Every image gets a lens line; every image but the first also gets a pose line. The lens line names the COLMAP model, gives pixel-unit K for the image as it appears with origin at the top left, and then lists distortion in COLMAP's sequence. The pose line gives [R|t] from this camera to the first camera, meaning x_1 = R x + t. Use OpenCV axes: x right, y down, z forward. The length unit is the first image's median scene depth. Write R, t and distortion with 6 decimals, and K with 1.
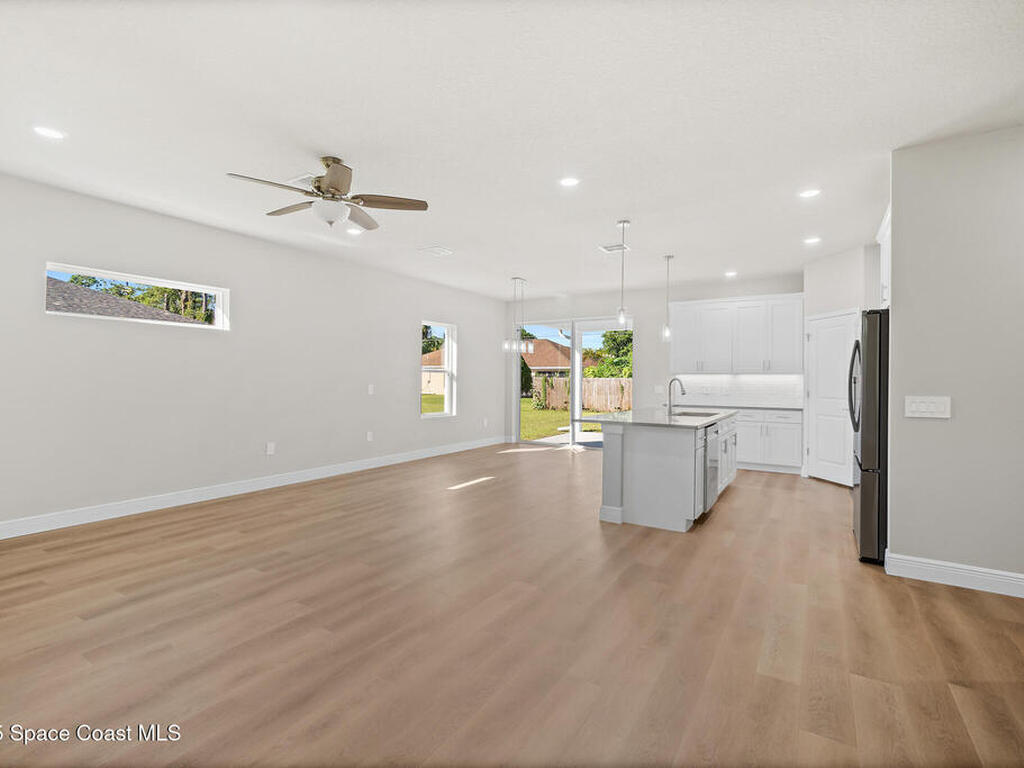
lens RADIAL K [[501.6, 0, 501.0], [0, 501.6, 379.0], [0, 0, 1]] dist [-0.004231, 0.000237]
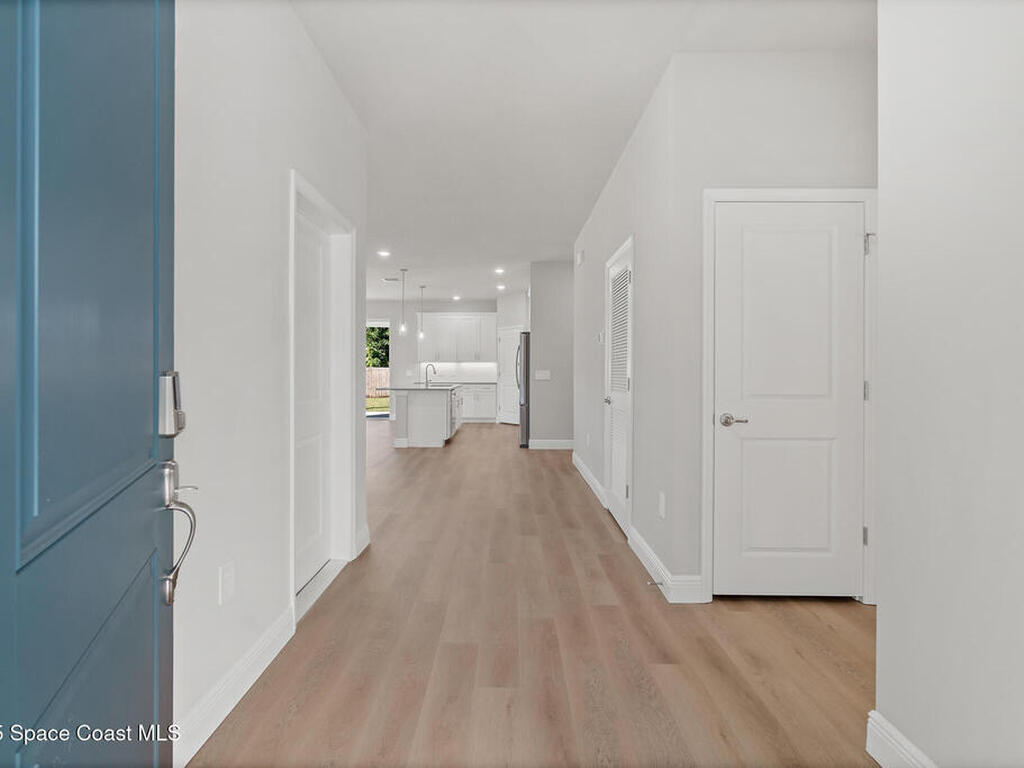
lens RADIAL K [[506.4, 0, 500.4], [0, 506.4, 378.3], [0, 0, 1]] dist [-0.002776, 0.000091]
pose [[0.851954, -0.013824, 0.523434, -0.265128], [0.003926, 0.999792, 0.020015, 0.010348], [-0.523602, -0.014996, 0.851831, -0.435725]]
